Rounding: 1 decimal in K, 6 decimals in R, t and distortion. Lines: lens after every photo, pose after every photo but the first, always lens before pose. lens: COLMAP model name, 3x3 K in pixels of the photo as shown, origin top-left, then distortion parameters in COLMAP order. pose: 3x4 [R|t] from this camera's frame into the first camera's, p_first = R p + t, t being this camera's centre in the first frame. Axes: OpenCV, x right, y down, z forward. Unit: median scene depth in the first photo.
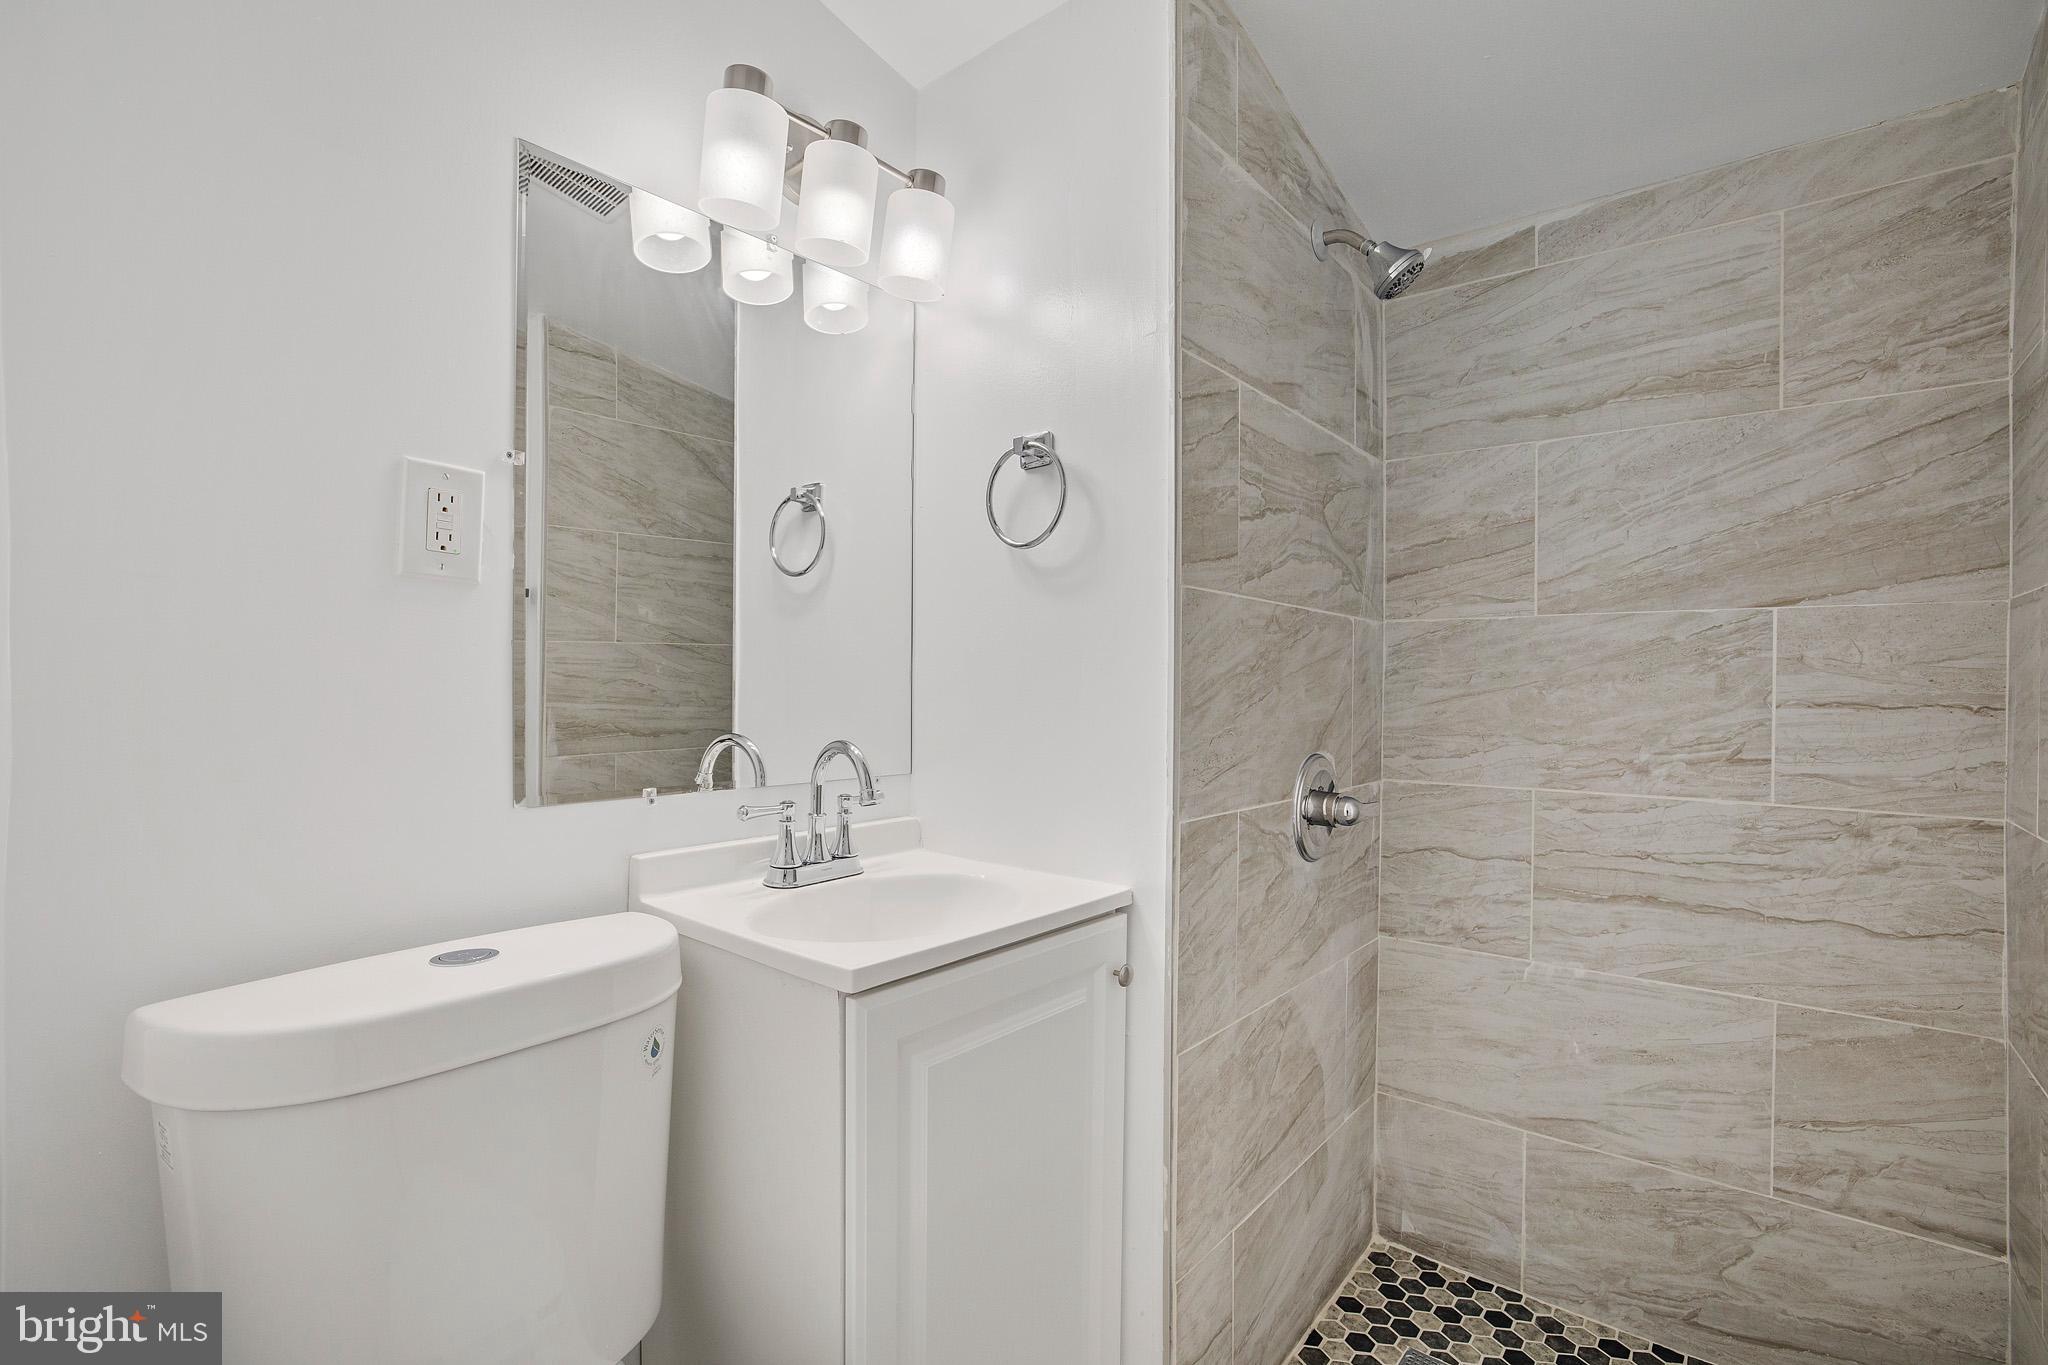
lens RADIAL K [[931.1, 0, 1025.0], [0, 931.1, 687.3], [0, 0, 1]] dist [0.000669, 0.000016]
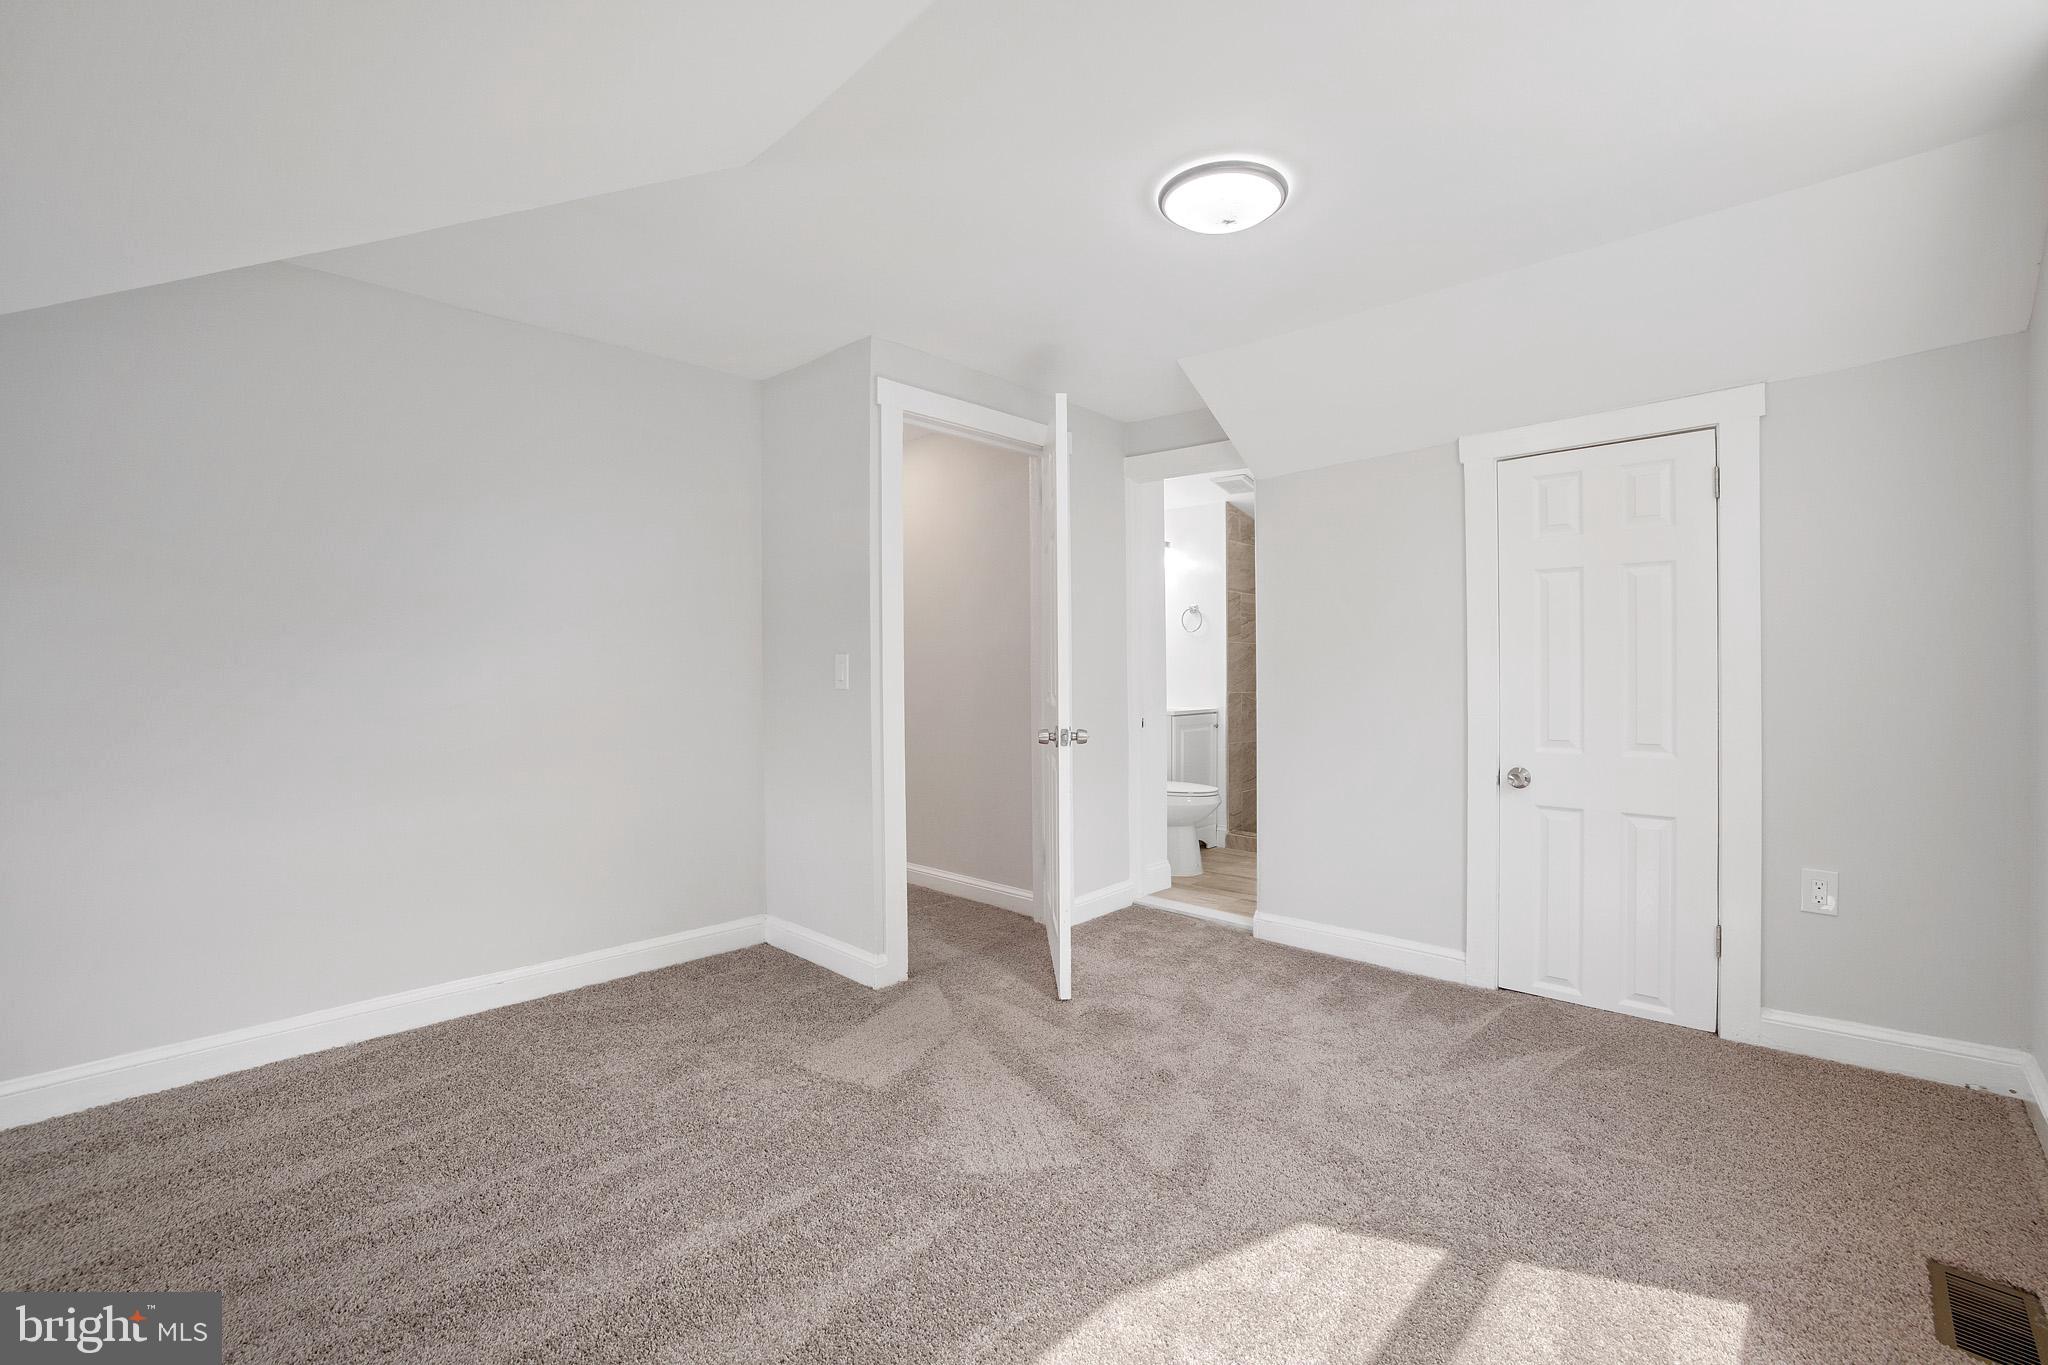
lens RADIAL K [[869.7, 0, 1021.7], [0, 869.7, 674.2], [0, 0, 1]] dist [-0.038619, 0.004363]
pose [[0.998356, -0.009608, -0.056500, -0.598603], [0.009803, 0.999947, 0.003182, 0.029602], [0.056467, -0.003730, 0.998398, -3.273305]]
